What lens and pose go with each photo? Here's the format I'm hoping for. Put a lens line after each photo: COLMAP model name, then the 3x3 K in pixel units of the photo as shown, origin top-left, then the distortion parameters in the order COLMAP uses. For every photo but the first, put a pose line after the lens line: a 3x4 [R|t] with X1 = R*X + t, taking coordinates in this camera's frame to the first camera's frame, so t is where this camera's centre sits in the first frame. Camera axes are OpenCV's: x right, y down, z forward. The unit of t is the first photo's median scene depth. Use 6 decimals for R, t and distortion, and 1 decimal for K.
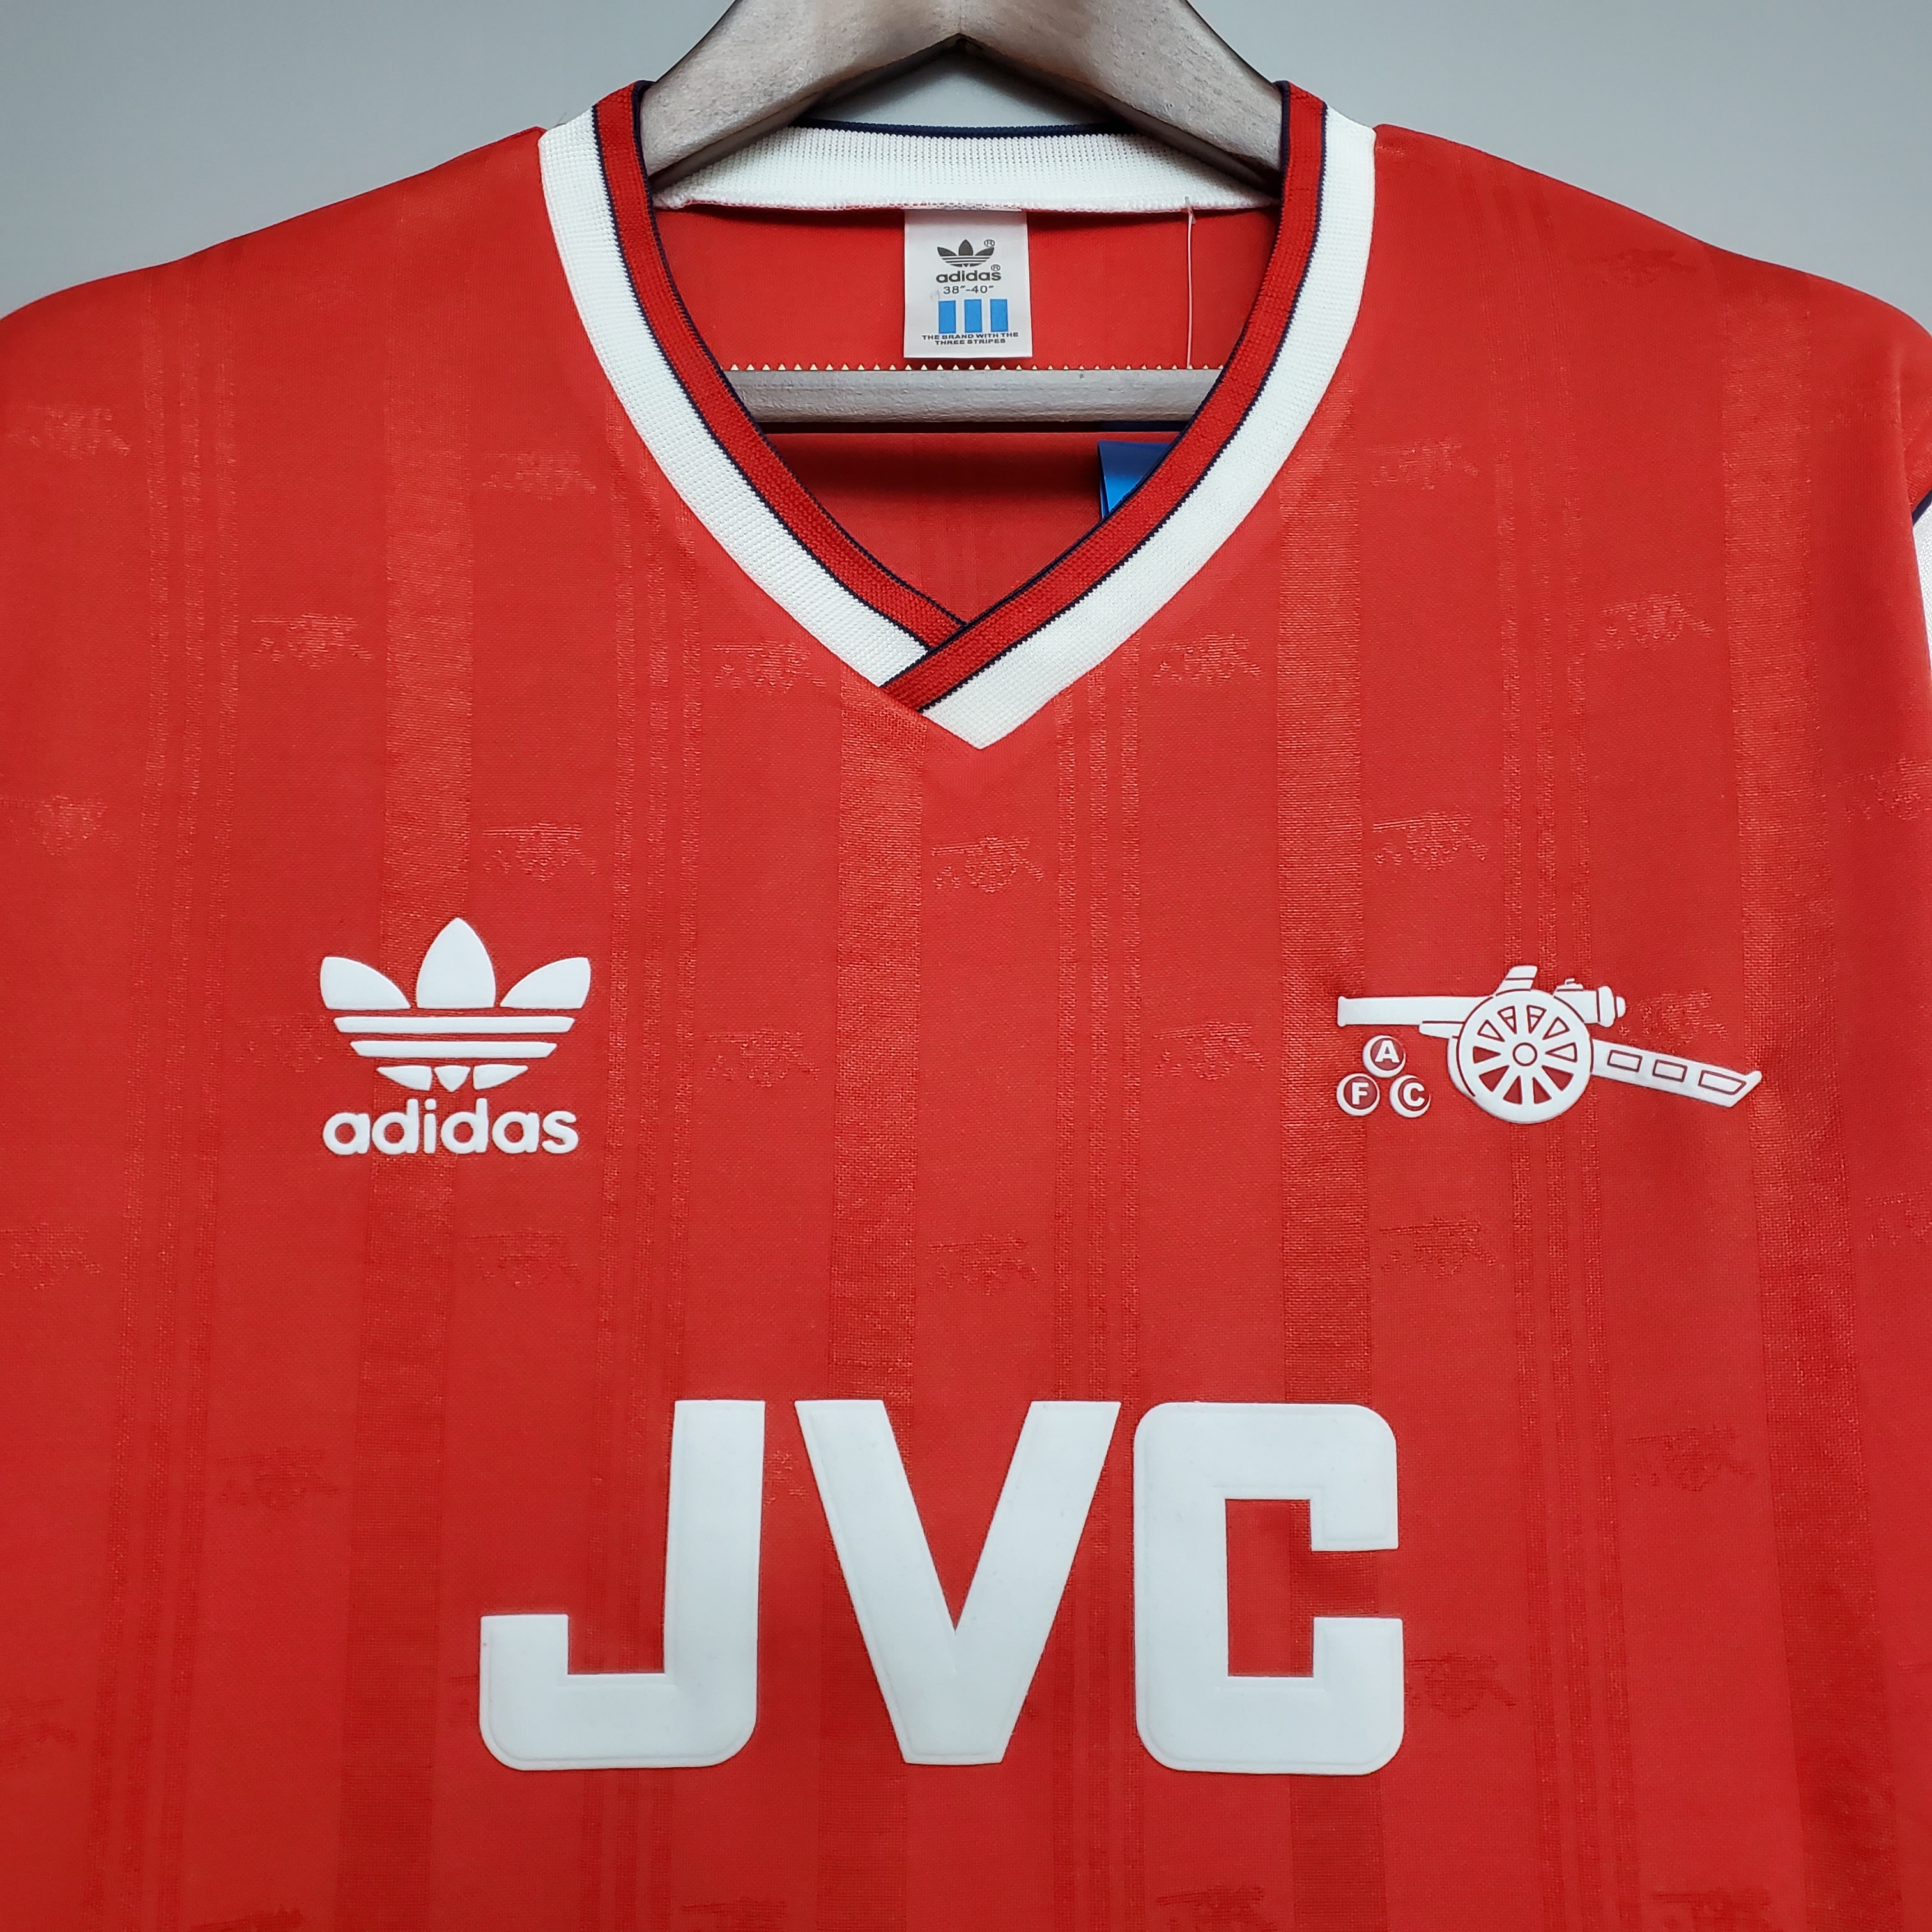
lens RADIAL K [[2088.1, 0, 974.8], [0, 2088.1, 950.3], [0, 0, 1]] dist [0.263667, -0.963027]
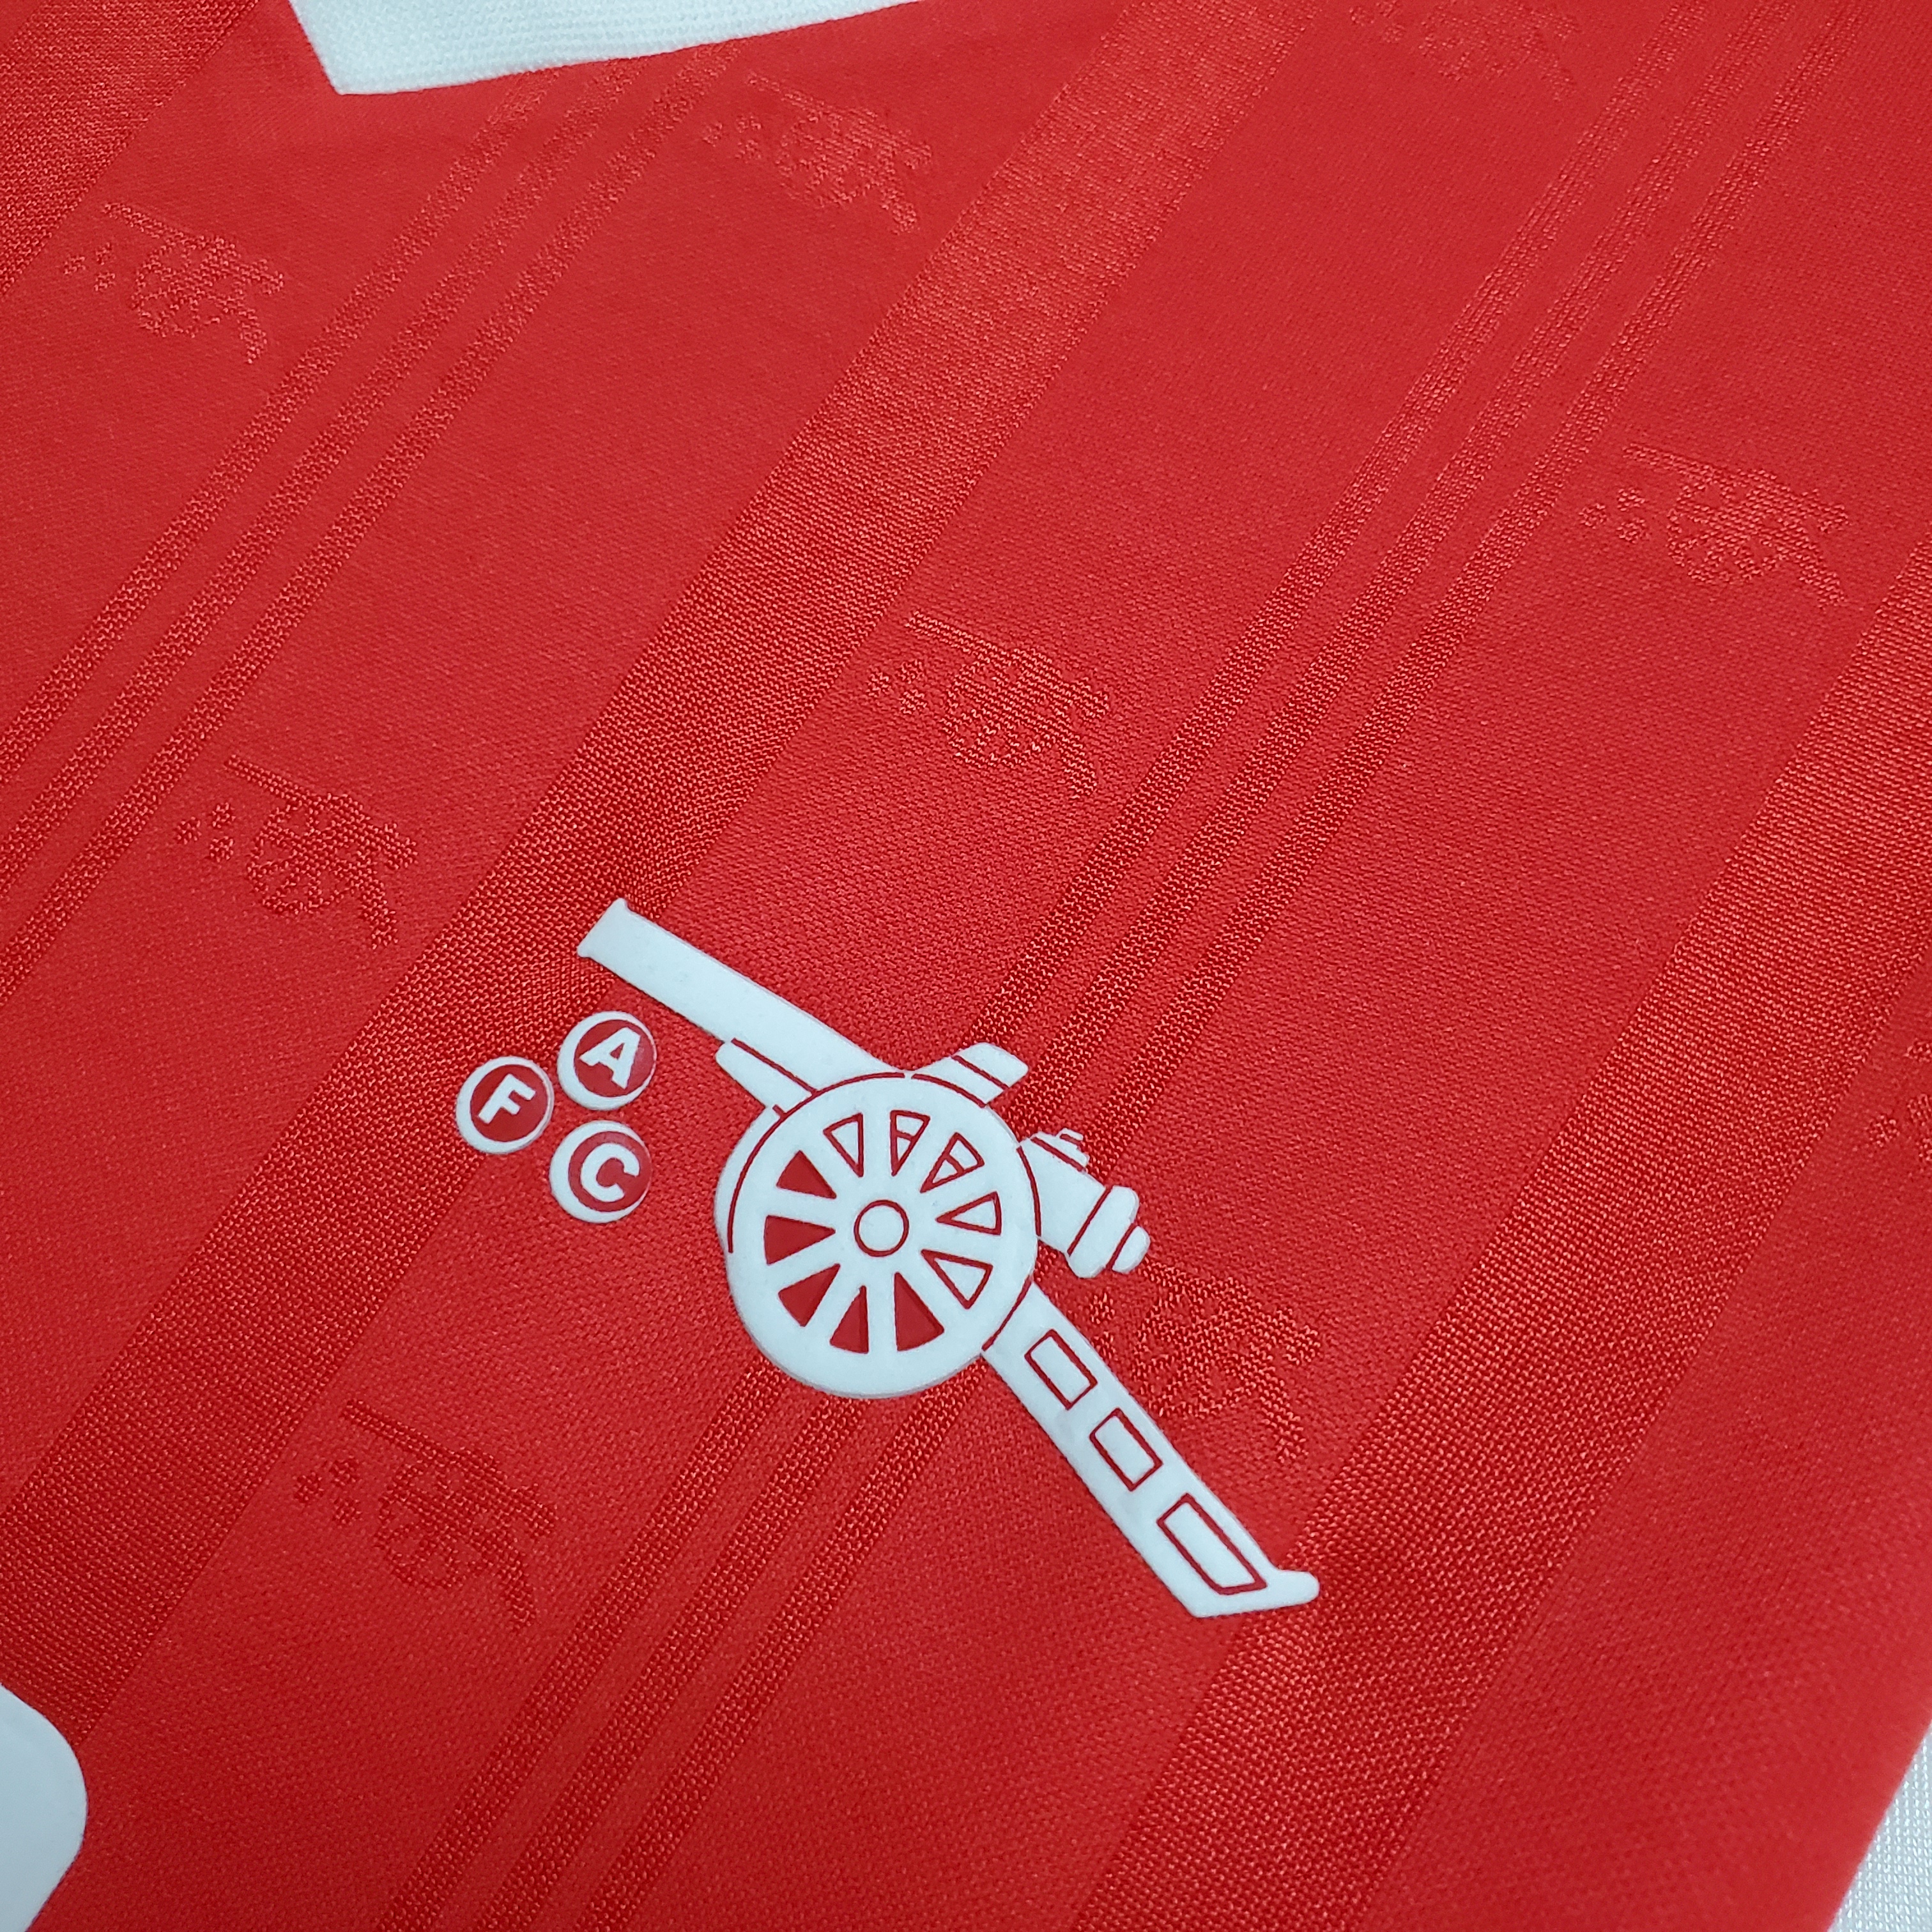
lens RADIAL K [[2088.1, 0, 974.8], [0, 2088.1, 950.3], [0, 0, 1]] dist [0.263667, -0.963027]
pose [[0.844037, 0.516032, -0.145991, 0.307071], [-0.520383, 0.853879, 0.009635, -0.010477], [0.129630, 0.067839, 0.989239, 0.595178]]
